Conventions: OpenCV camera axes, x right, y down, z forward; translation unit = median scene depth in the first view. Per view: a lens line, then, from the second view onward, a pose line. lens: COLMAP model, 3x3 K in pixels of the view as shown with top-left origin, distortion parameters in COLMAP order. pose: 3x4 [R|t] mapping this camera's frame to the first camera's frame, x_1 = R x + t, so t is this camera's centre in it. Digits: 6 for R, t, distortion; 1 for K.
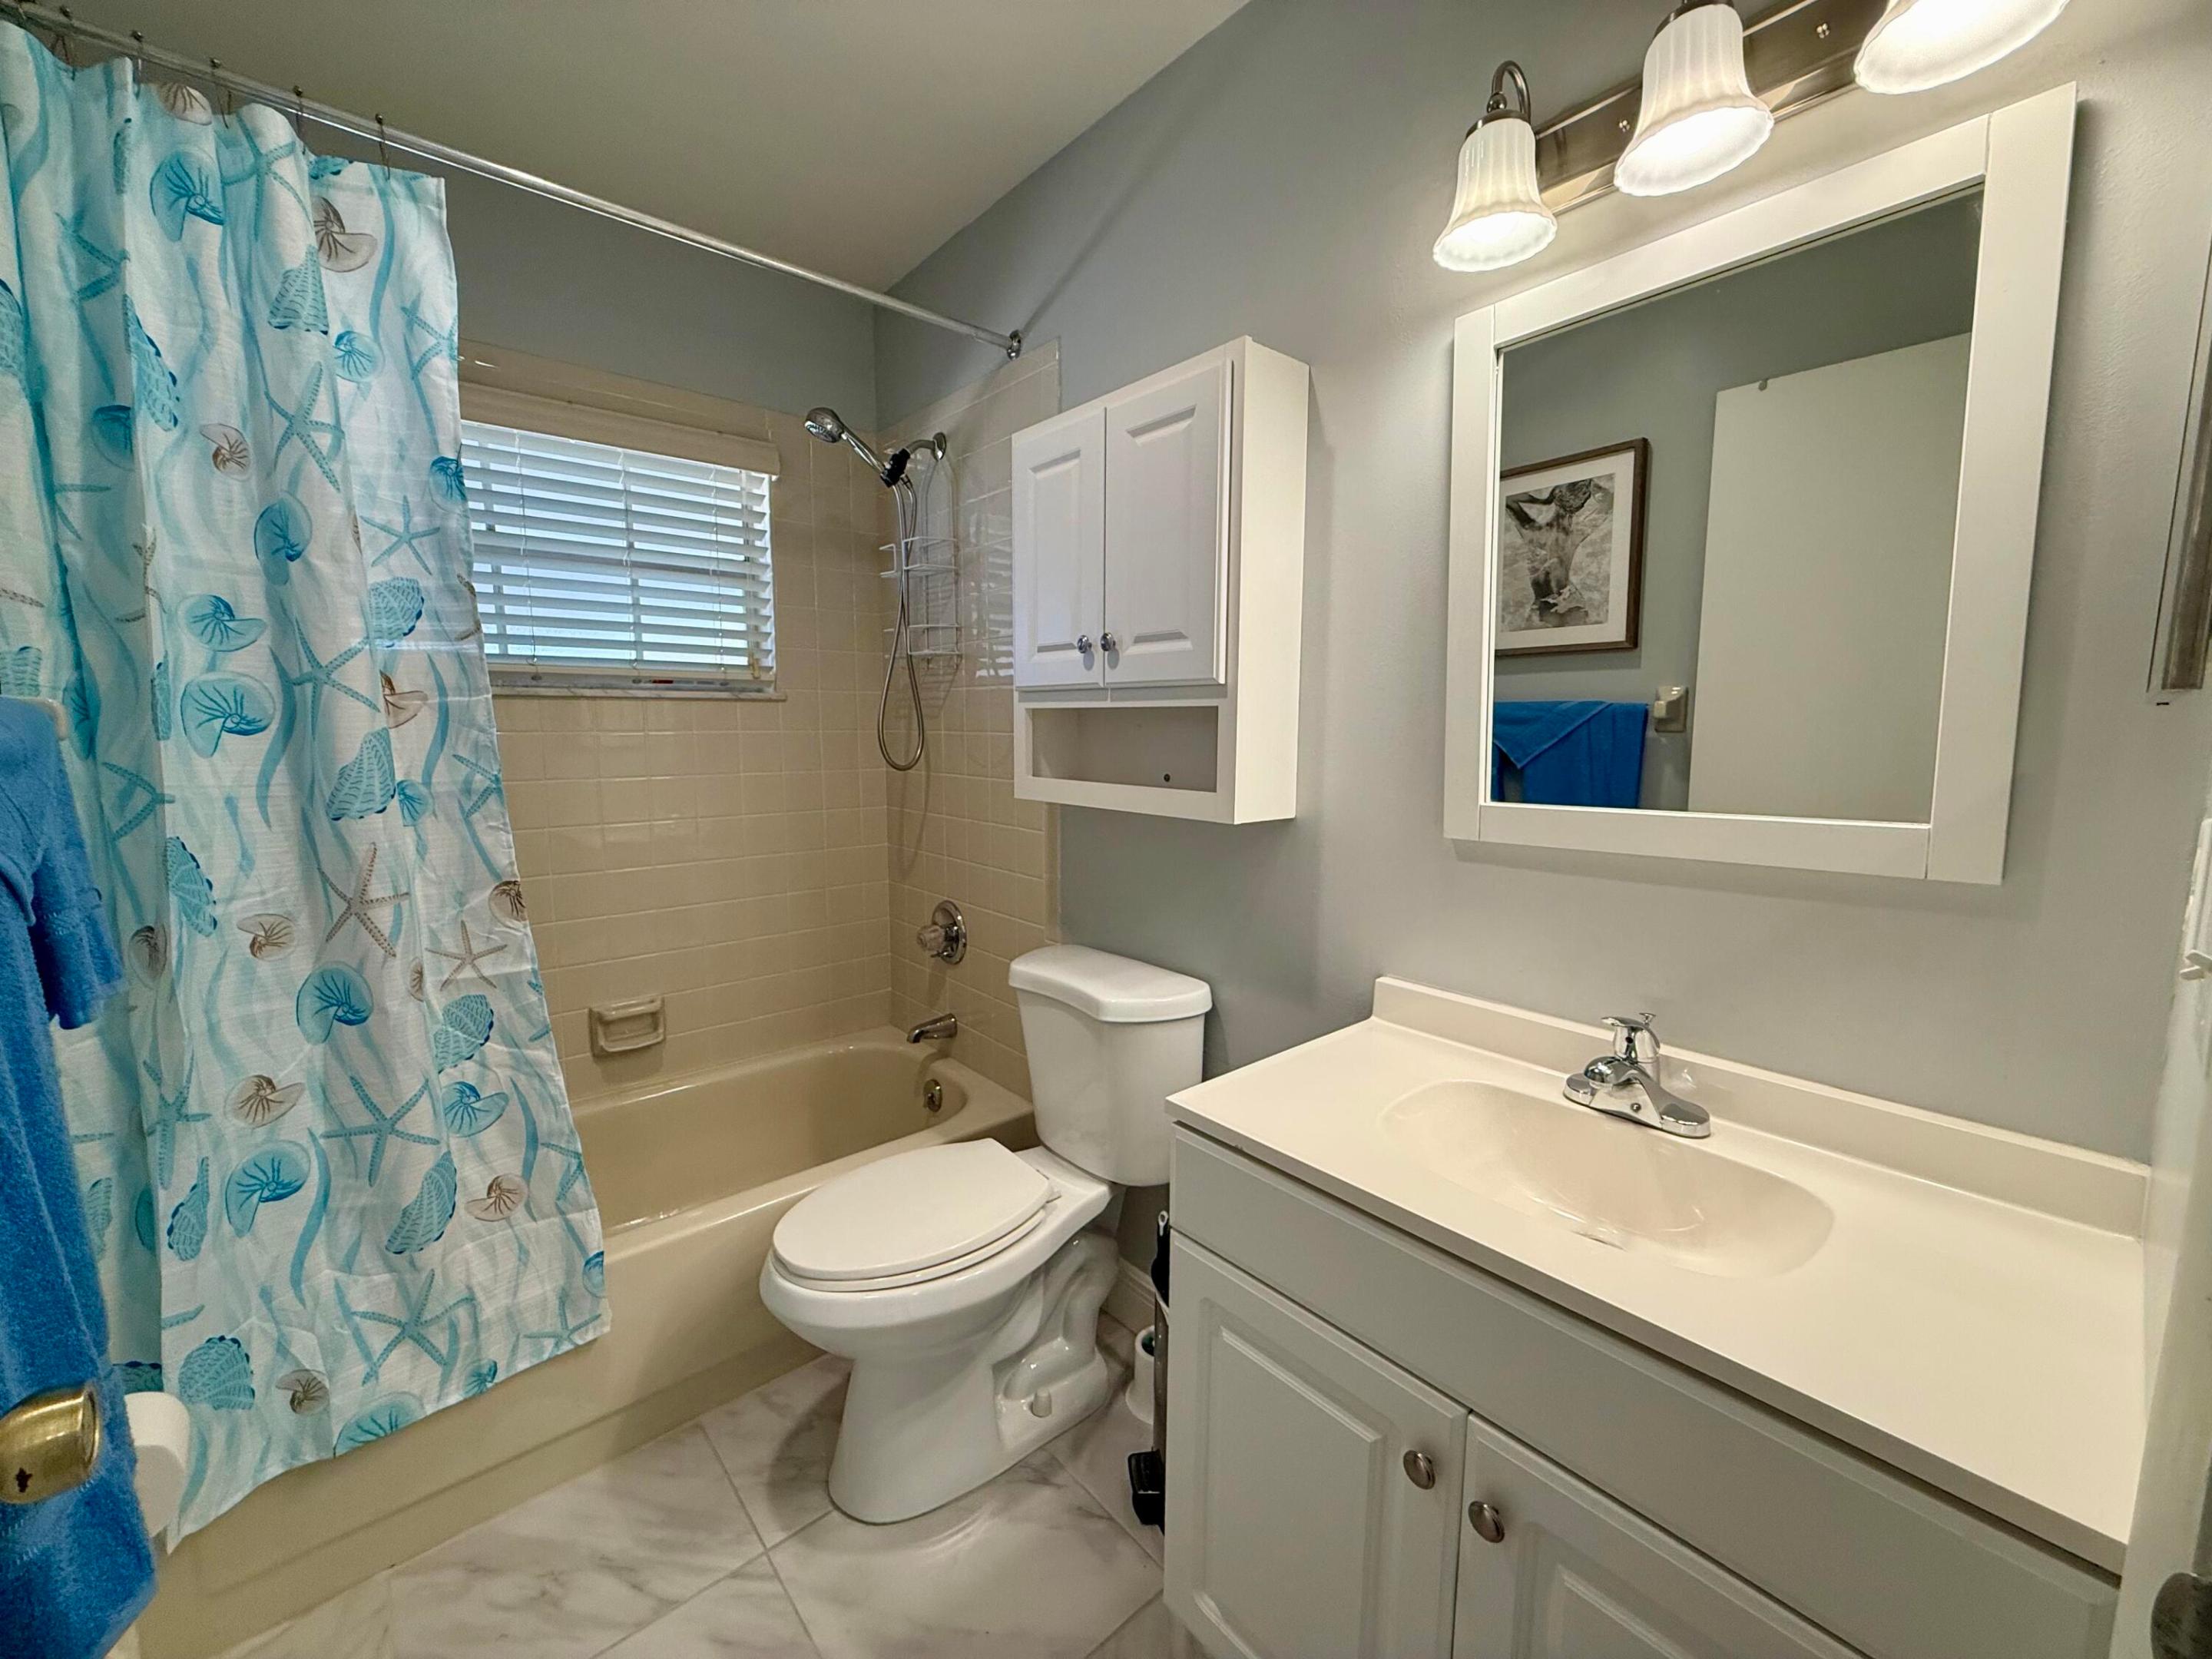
lens RADIAL K [[882.7, 0, 1106.0], [0, 882.7, 829.5], [0, 0, 1]] dist [-0.000078, 0.000082]
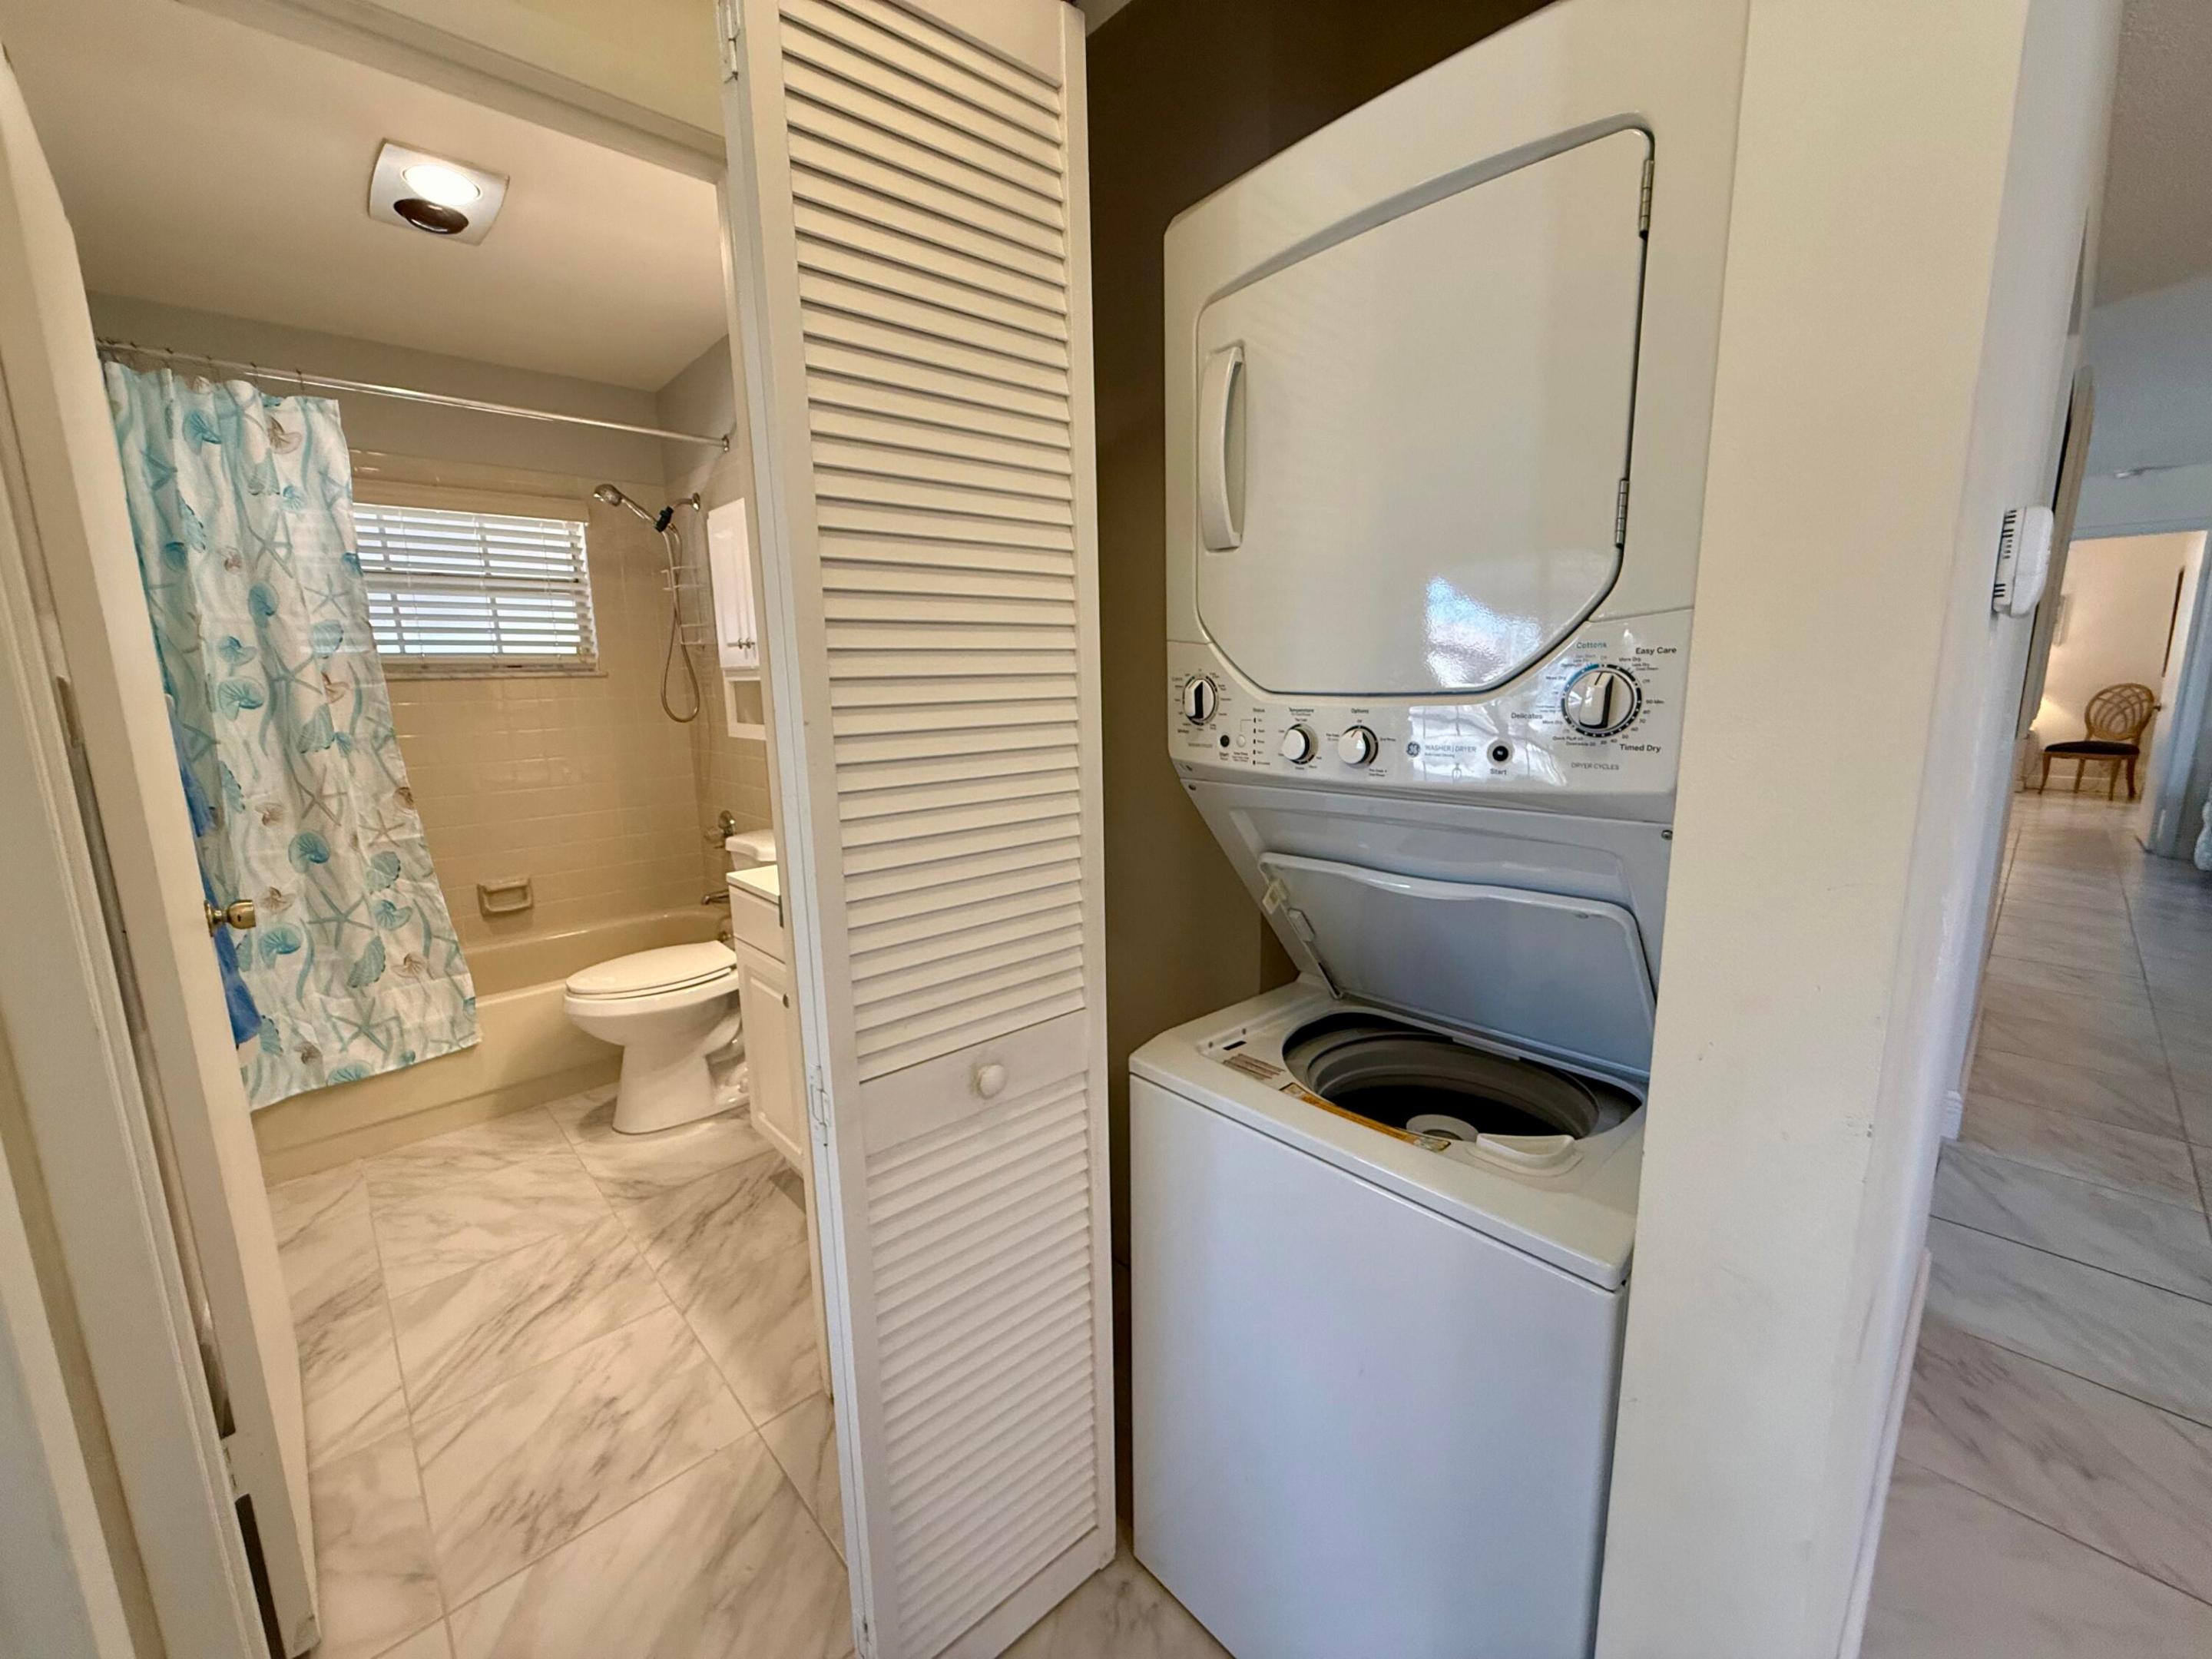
lens RADIAL K [[876.5, 0, 1102.2], [0, 876.5, 829.2], [0, 0, 1]] dist [-0.001103, -0.000060]
pose [[0.999043, -0.028705, 0.033000, 0.740898], [0.026946, 0.998253, 0.052585, 0.096033], [-0.034452, -0.051646, 0.998071, -0.902771]]
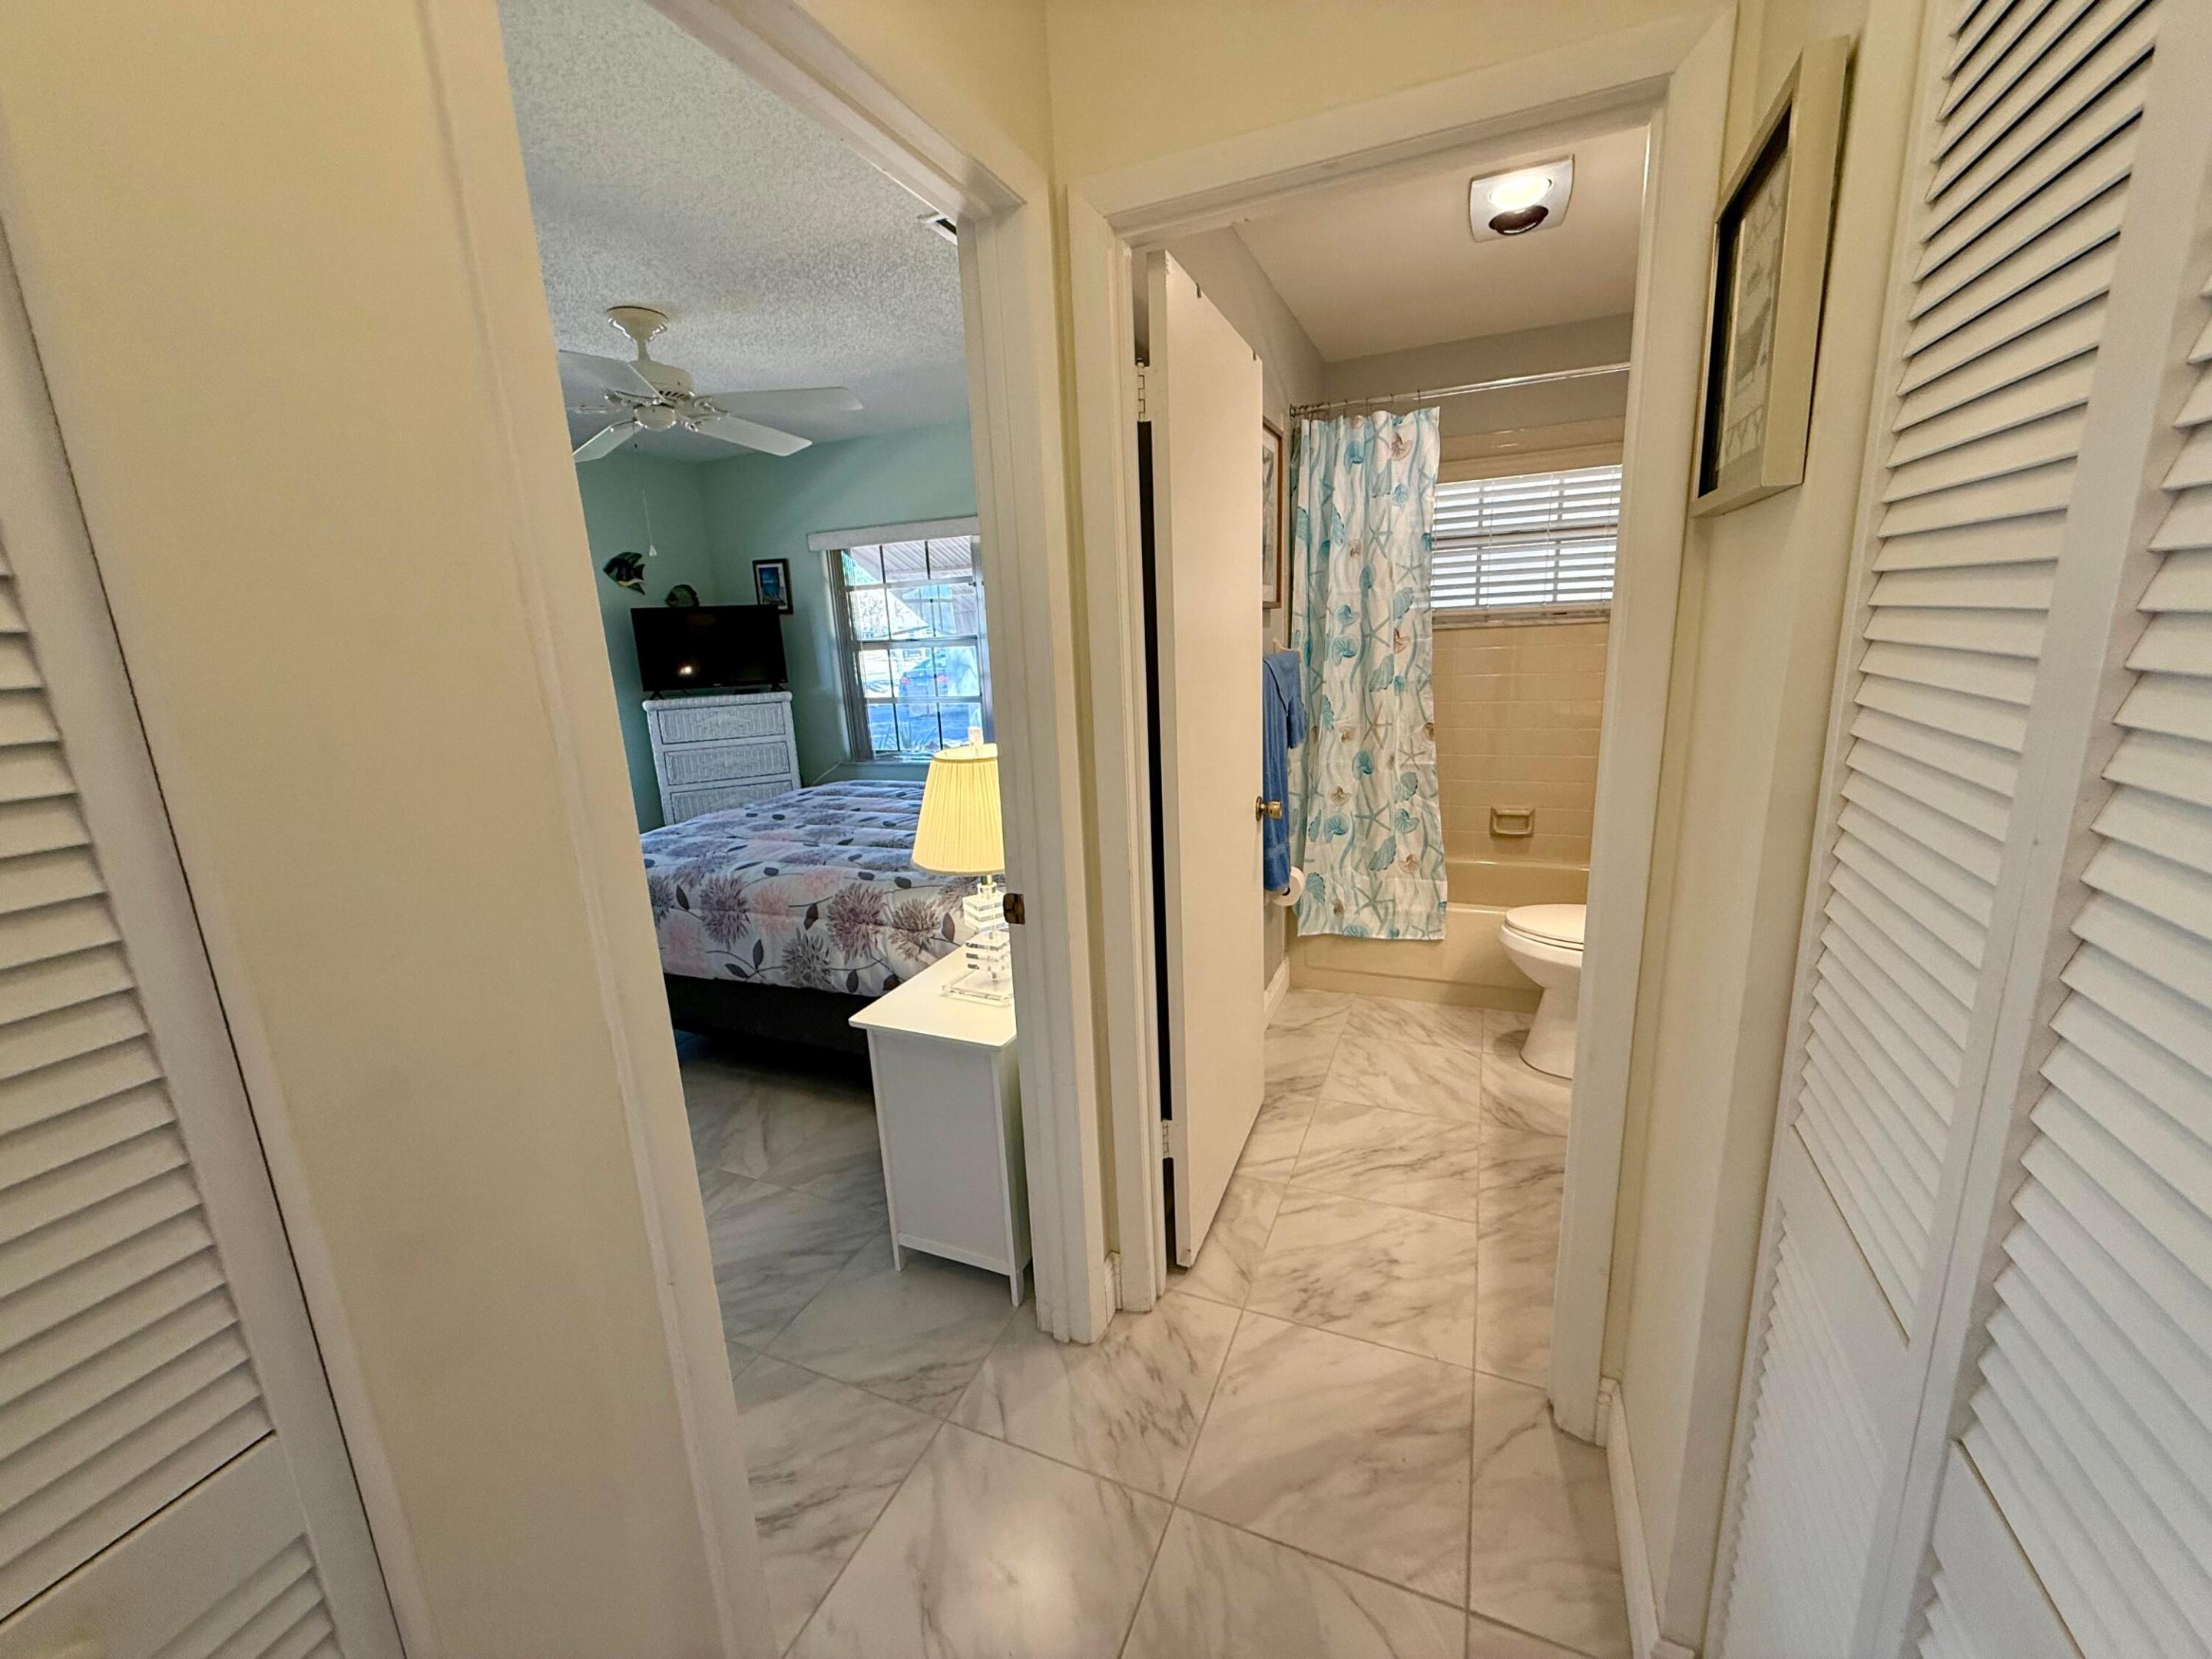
lens RADIAL K [[876.5, 0, 1102.2], [0, 876.5, 829.2], [0, 0, 1]] dist [-0.001103, -0.000060]
pose [[0.434861, 0.181117, -0.882096, 1.041774], [-0.063647, 0.983297, 0.170519, -0.001872], [0.898246, -0.018009, 0.439125, -0.774345]]
